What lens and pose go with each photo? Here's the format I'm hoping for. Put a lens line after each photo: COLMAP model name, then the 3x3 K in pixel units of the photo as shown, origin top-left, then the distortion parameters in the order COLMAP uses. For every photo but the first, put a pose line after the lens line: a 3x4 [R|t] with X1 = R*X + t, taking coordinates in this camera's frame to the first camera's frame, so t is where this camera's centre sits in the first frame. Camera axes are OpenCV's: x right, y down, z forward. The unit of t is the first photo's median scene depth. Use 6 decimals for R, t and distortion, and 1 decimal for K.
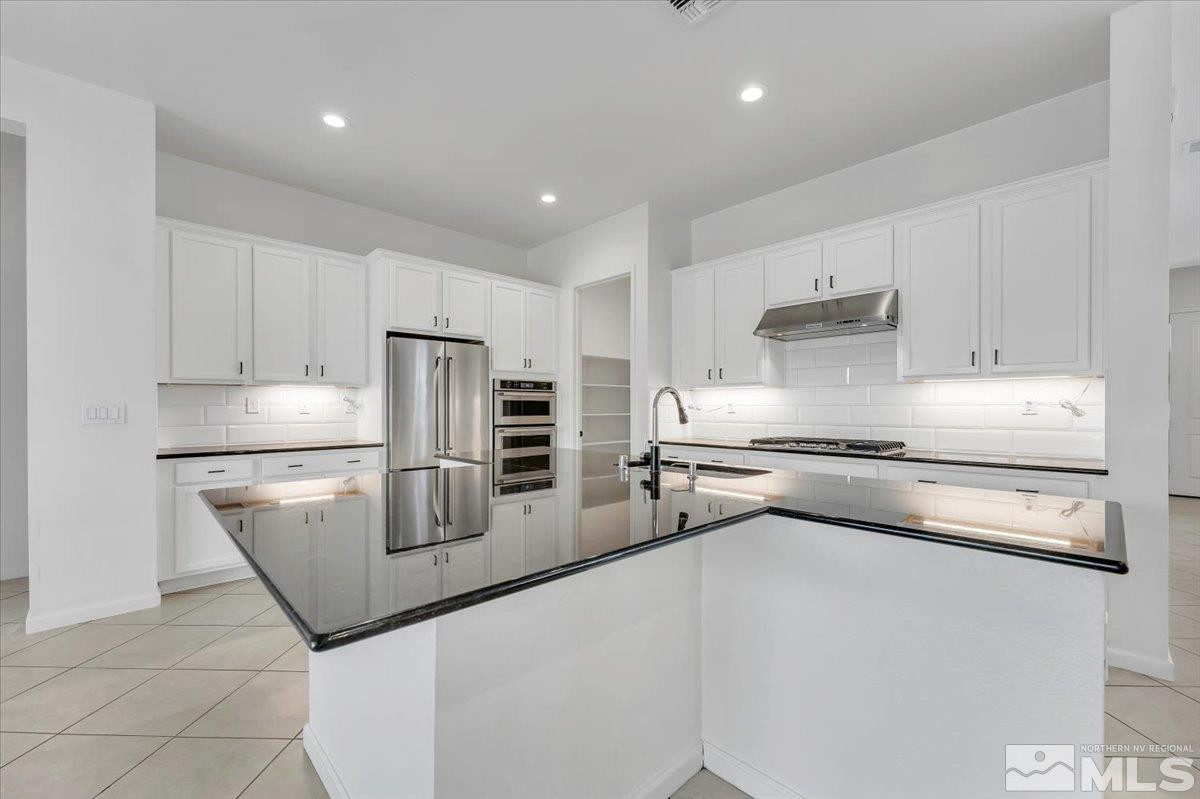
lens RADIAL K [[492.1, 0, 594.5], [0, 492.1, 407.2], [0, 0, 1]] dist [-0.000701, -0.000105]
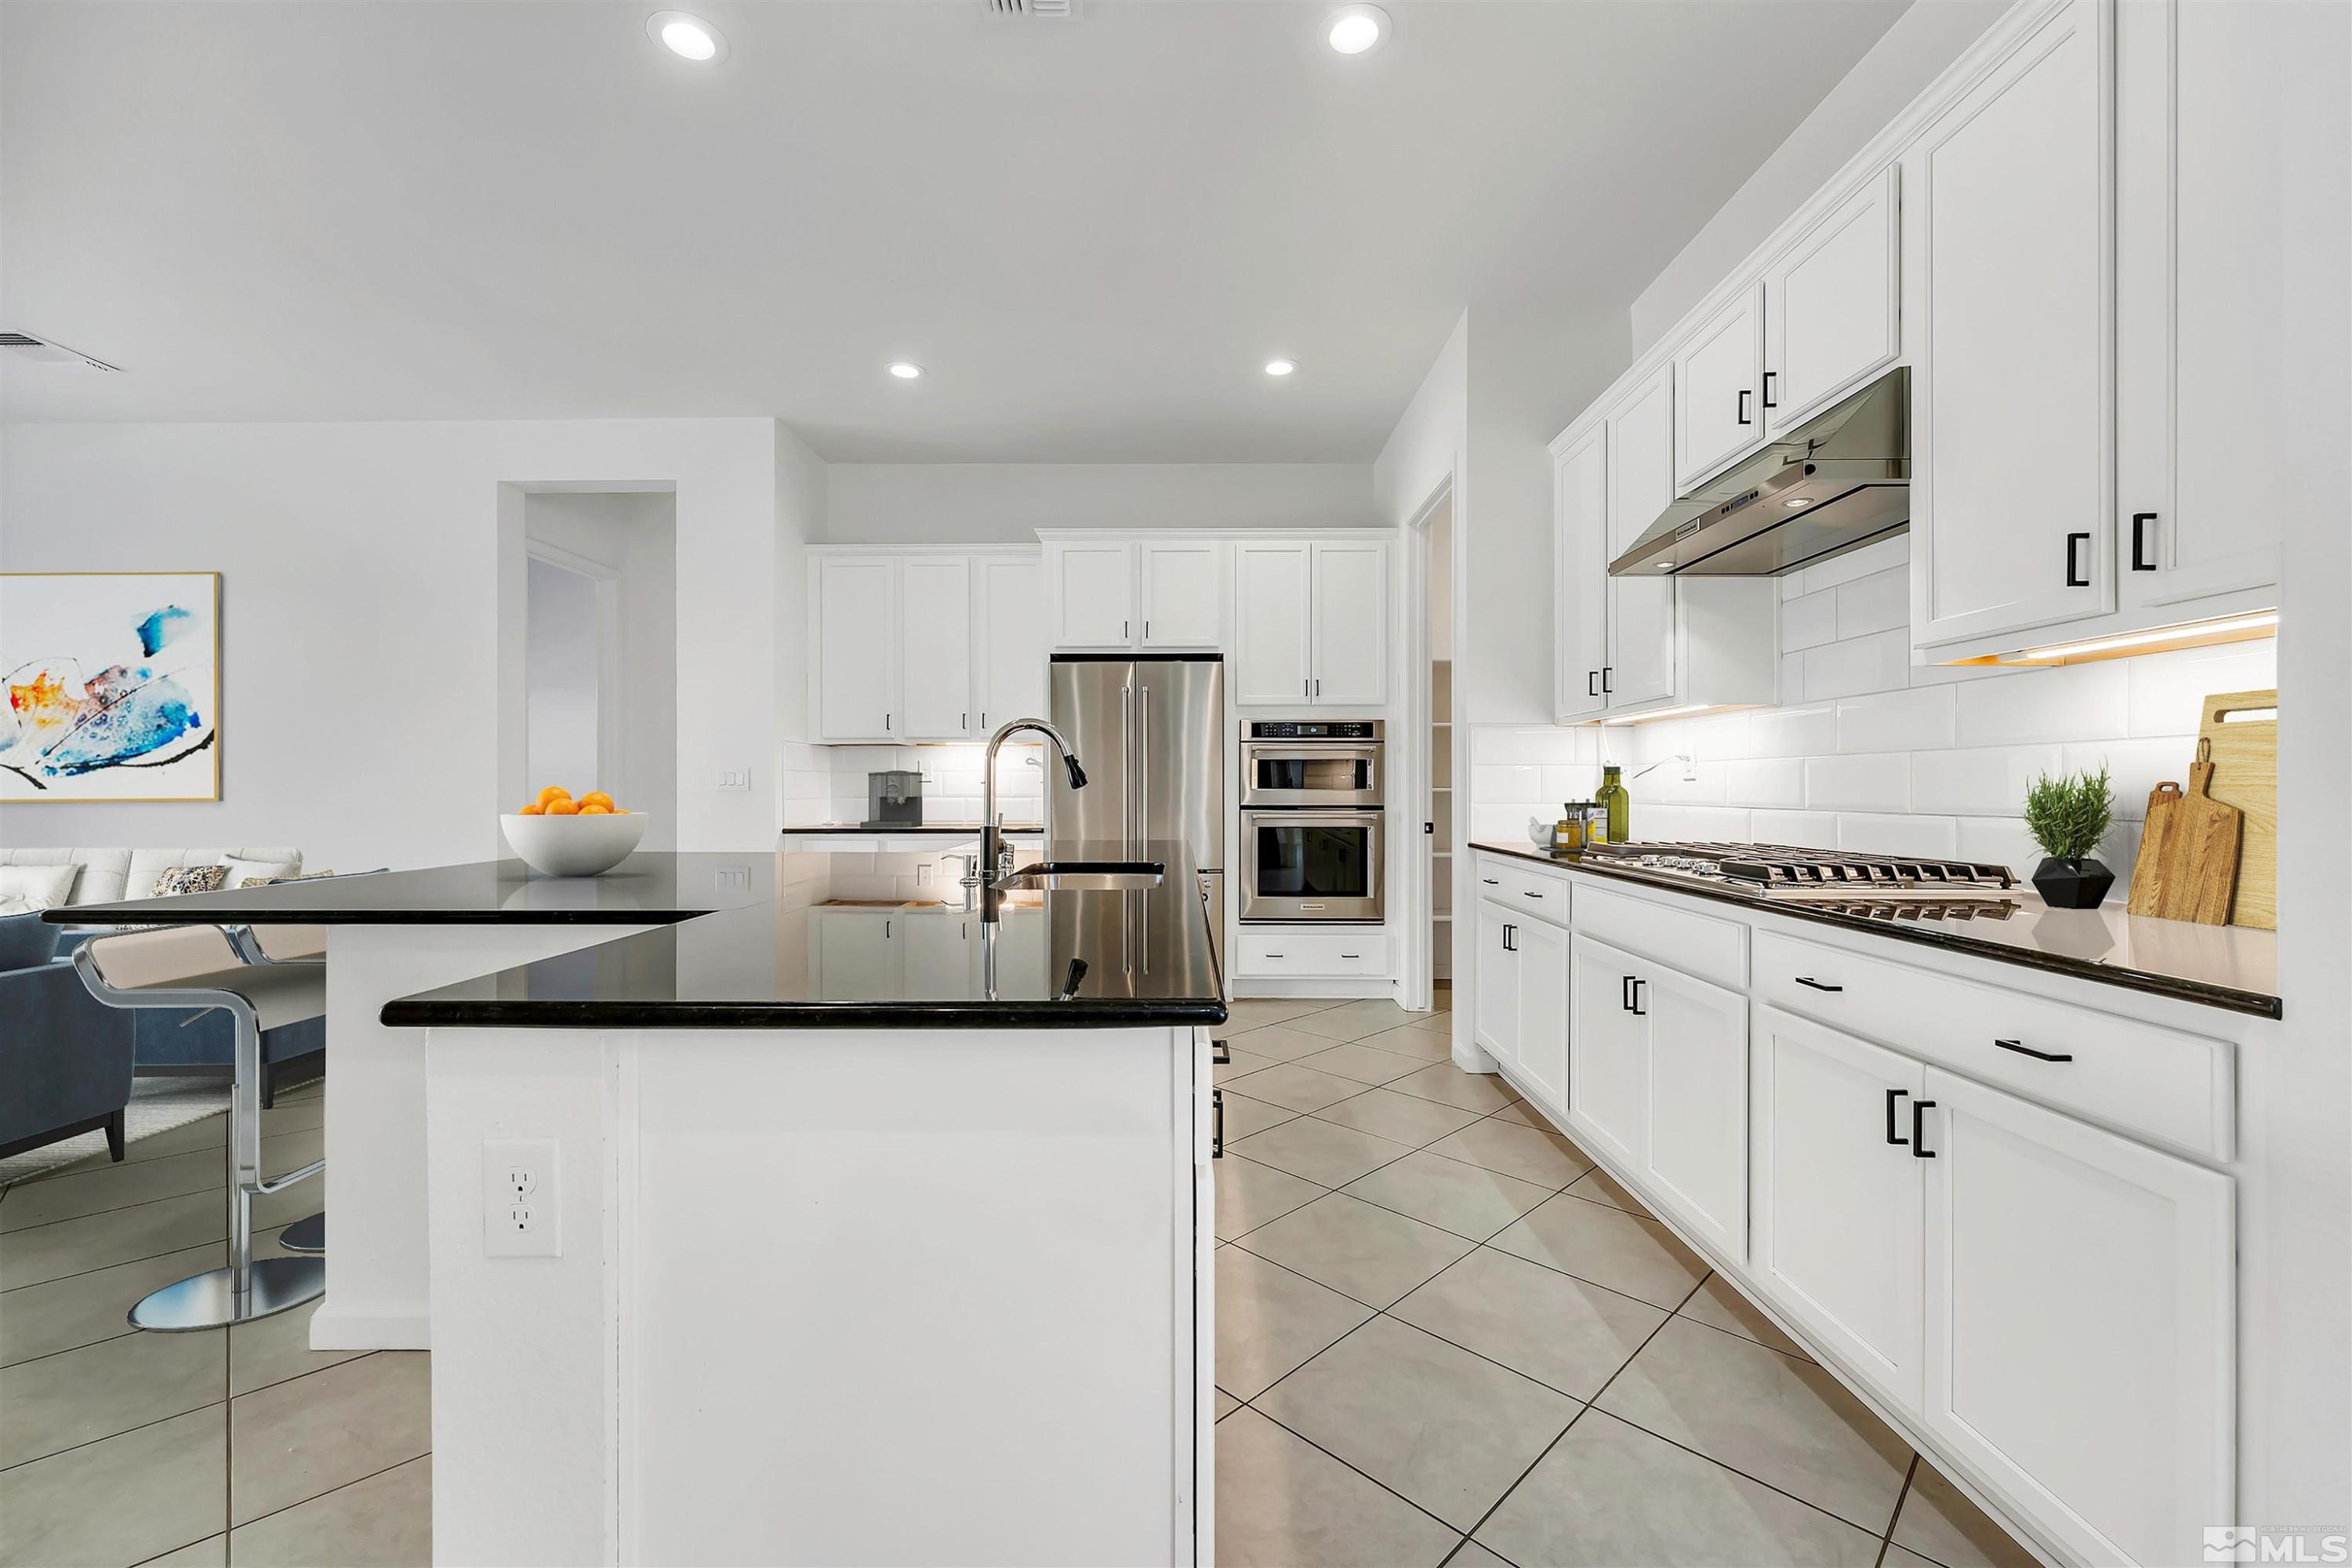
lens RADIAL K [[964.6, 0, 1169.7], [0, 964.6, 781.9], [0, 0, 1]] dist [-0.000701, -0.000105]
pose [[0.723713, -0.003405, -0.690093, 0.481621], [-0.000499, 0.999985, -0.005457, 0.016801], [0.690101, 0.004293, 0.723700, 0.167518]]
